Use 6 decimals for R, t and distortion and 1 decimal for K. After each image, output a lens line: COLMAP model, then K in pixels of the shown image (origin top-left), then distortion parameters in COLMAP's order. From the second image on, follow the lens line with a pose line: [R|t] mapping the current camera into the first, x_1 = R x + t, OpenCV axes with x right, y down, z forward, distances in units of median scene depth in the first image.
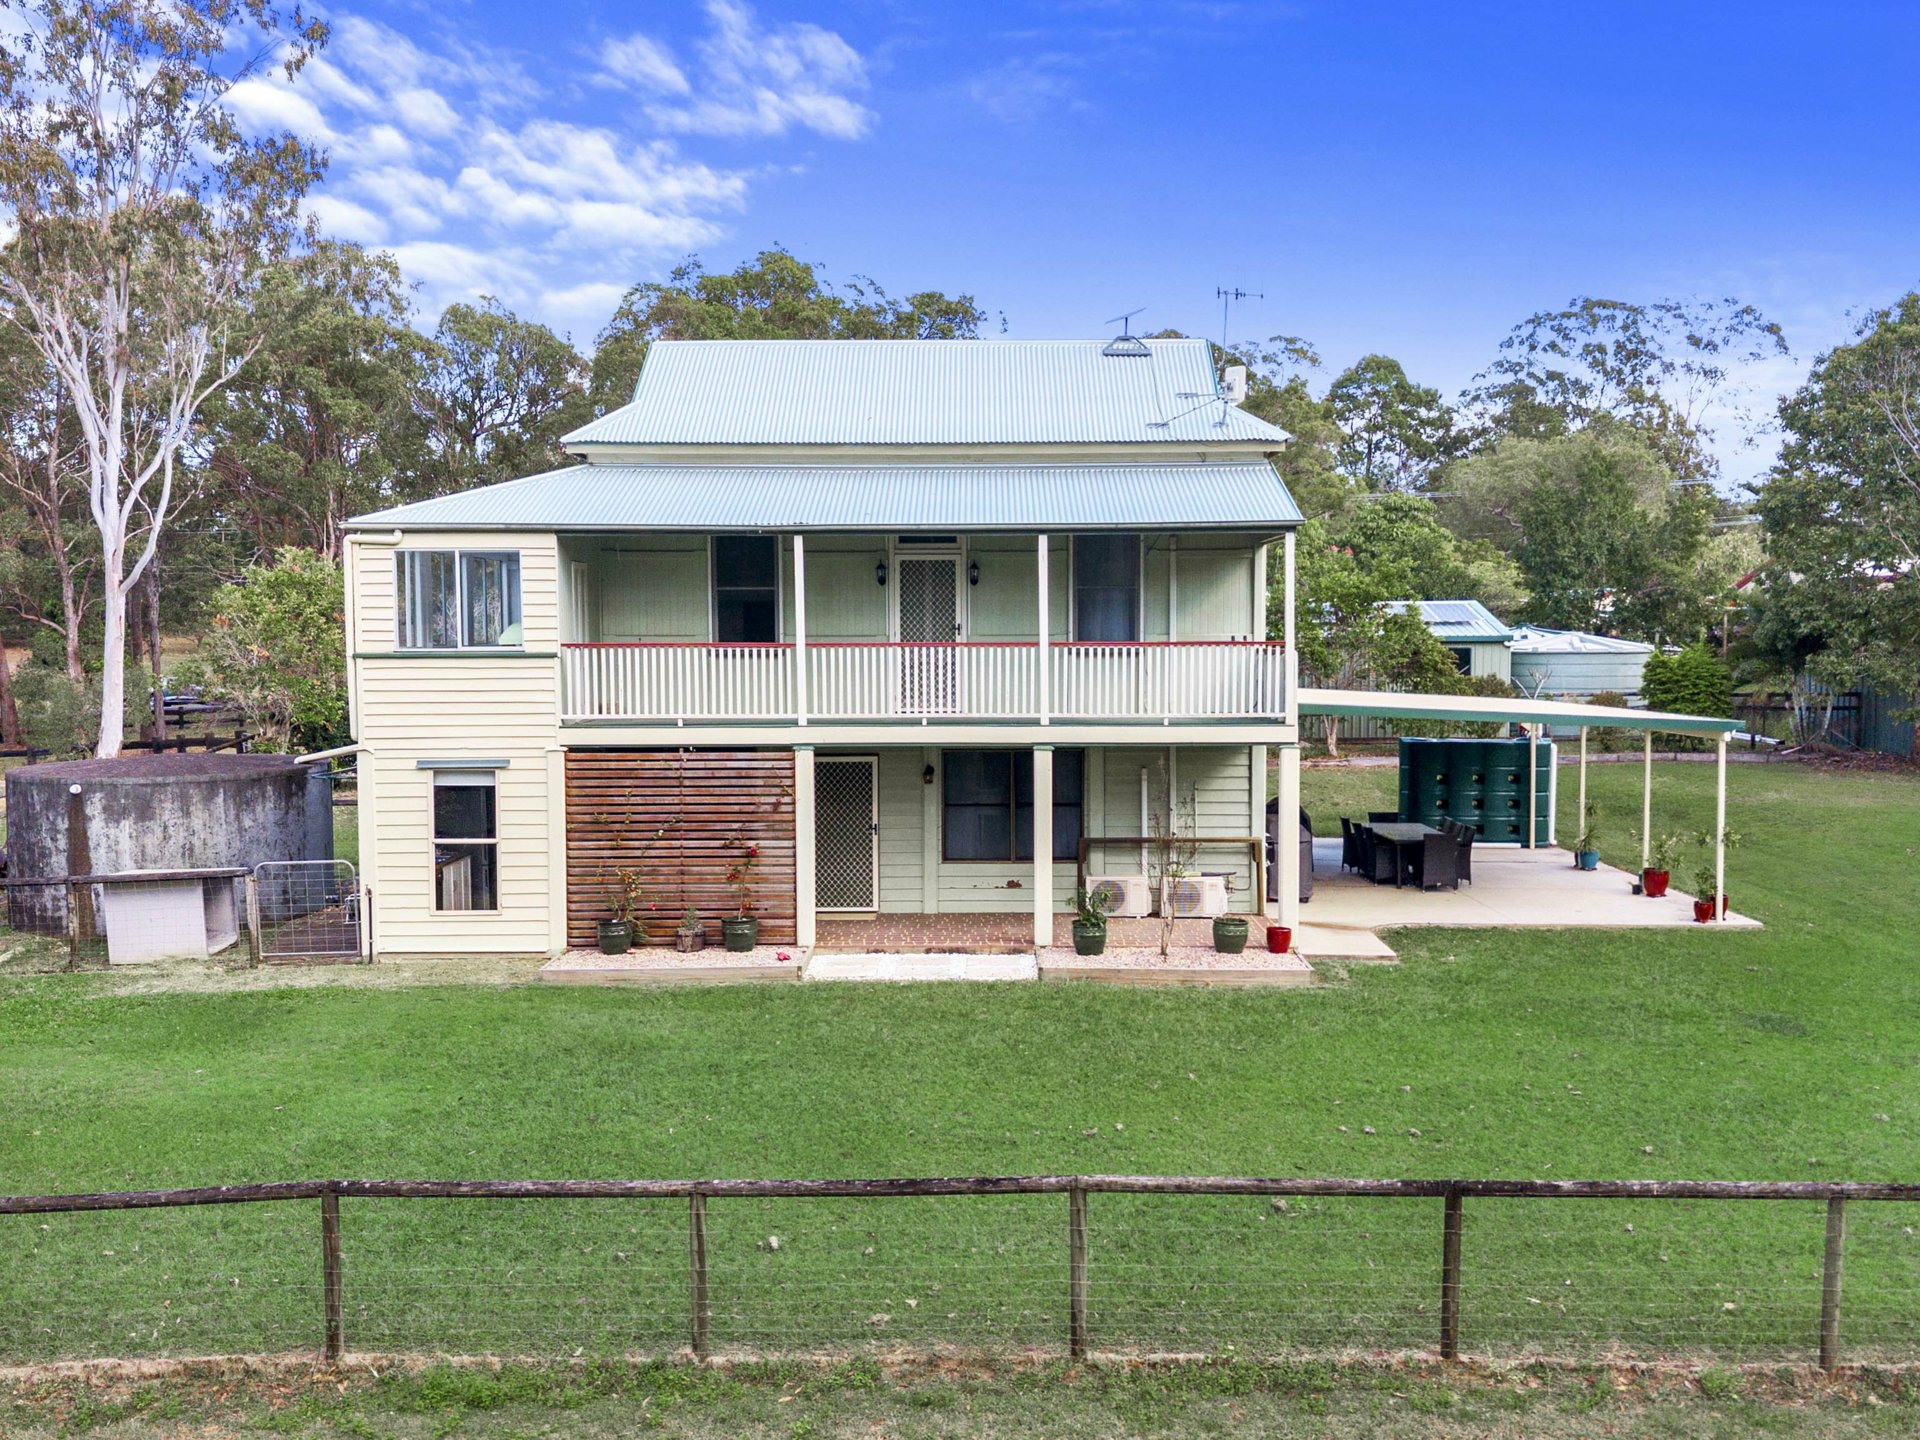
lens RADIAL K [[1707.9, 0, 962.8], [0, 1707.9, 728.6], [0, 0, 1]] dist [-0.017187, -0.010154]
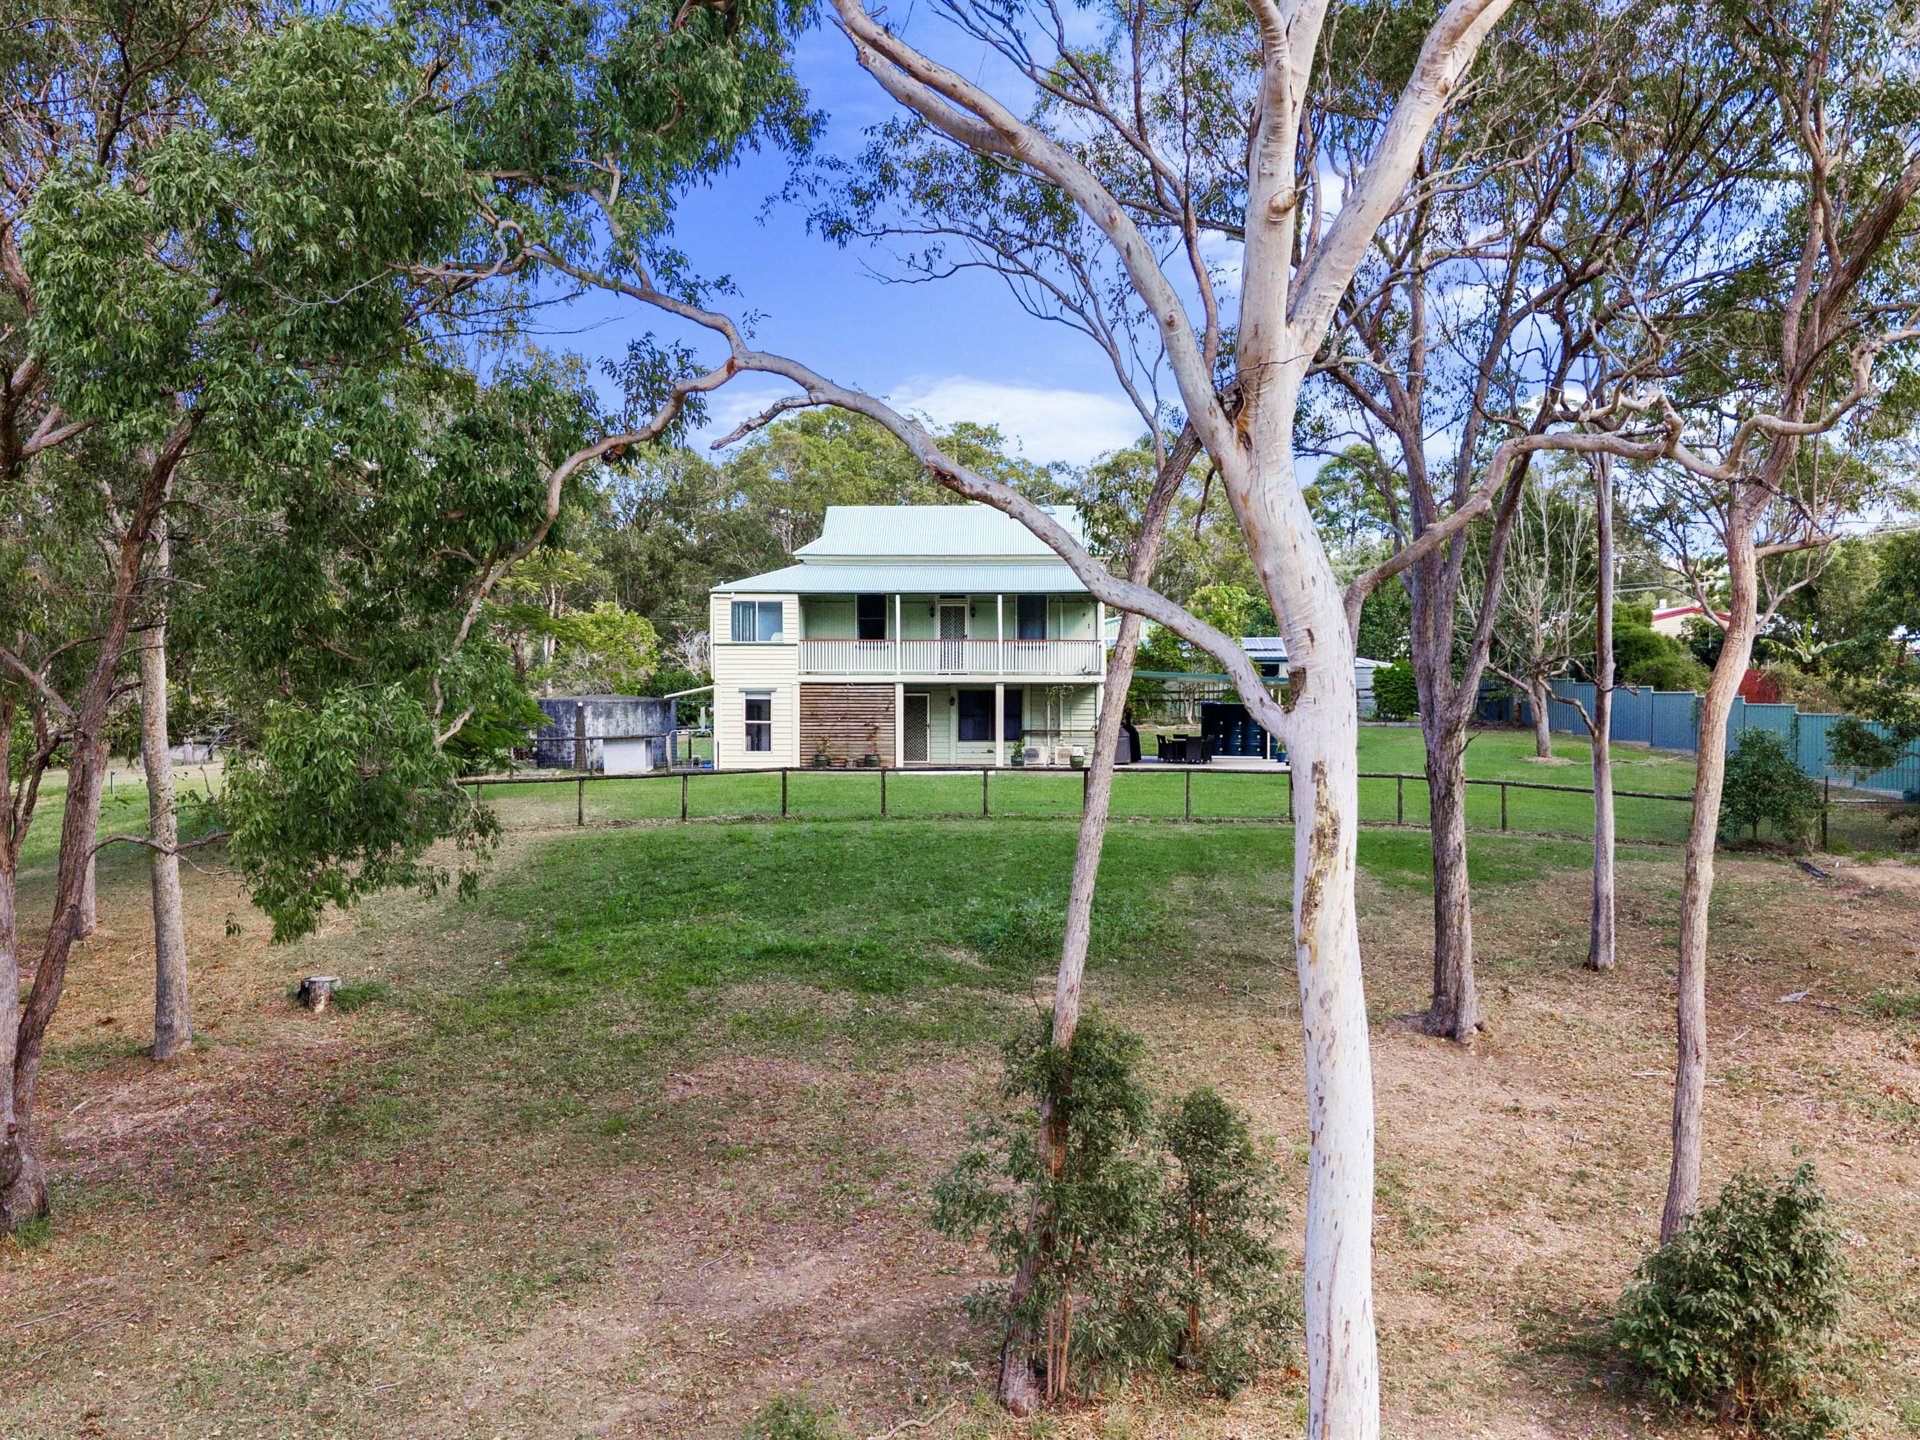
lens RADIAL K [[1707.9, 0, 957.7], [0, 1707.9, 716.4], [0, 0, 1]] dist [-0.017187, -0.010154]
pose [[0.999541, 0.005004, -0.029895, 0.057019], [-0.006333, 0.998989, -0.044515, 0.153728], [0.029642, 0.044684, 0.998561, -1.305436]]
